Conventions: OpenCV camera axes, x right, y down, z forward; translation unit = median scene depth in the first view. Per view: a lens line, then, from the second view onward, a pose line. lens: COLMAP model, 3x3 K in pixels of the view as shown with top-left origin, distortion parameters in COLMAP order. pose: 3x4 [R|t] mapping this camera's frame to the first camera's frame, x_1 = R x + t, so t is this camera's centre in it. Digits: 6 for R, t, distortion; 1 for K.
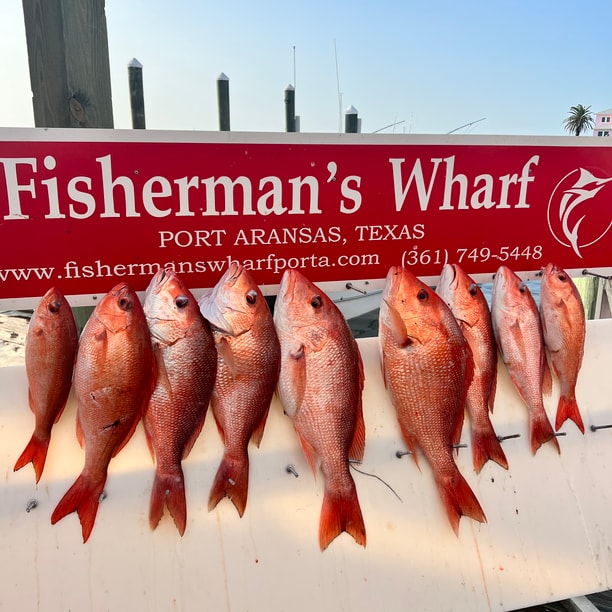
lens RADIAL K [[619.4, 0, 306.0], [0, 619.4, 306.0], [0, 0, 1]] dist [0.127744, -0.331121]
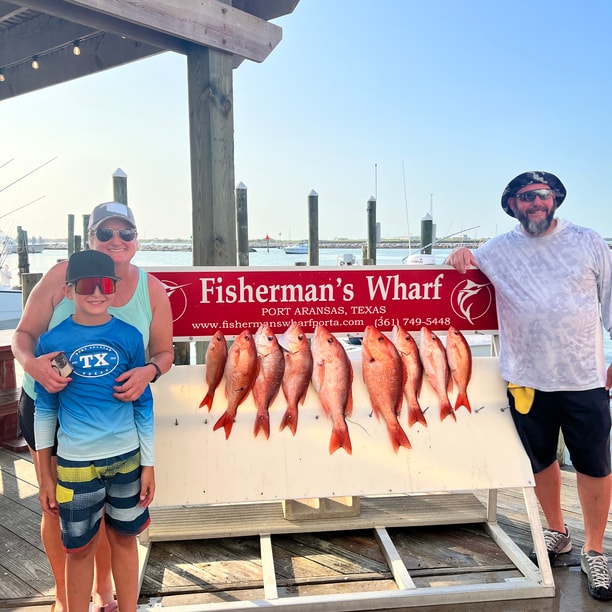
lens RADIAL K [[619.4, 0, 306.0], [0, 619.4, 306.0], [0, 0, 1]] dist [0.127744, -0.331121]
pose [[0.989490, 0.002807, -0.144577, 0.241179], [-0.024681, 0.988420, -0.149720, 0.198219], [0.142483, 0.151715, 0.978101, -1.146337]]
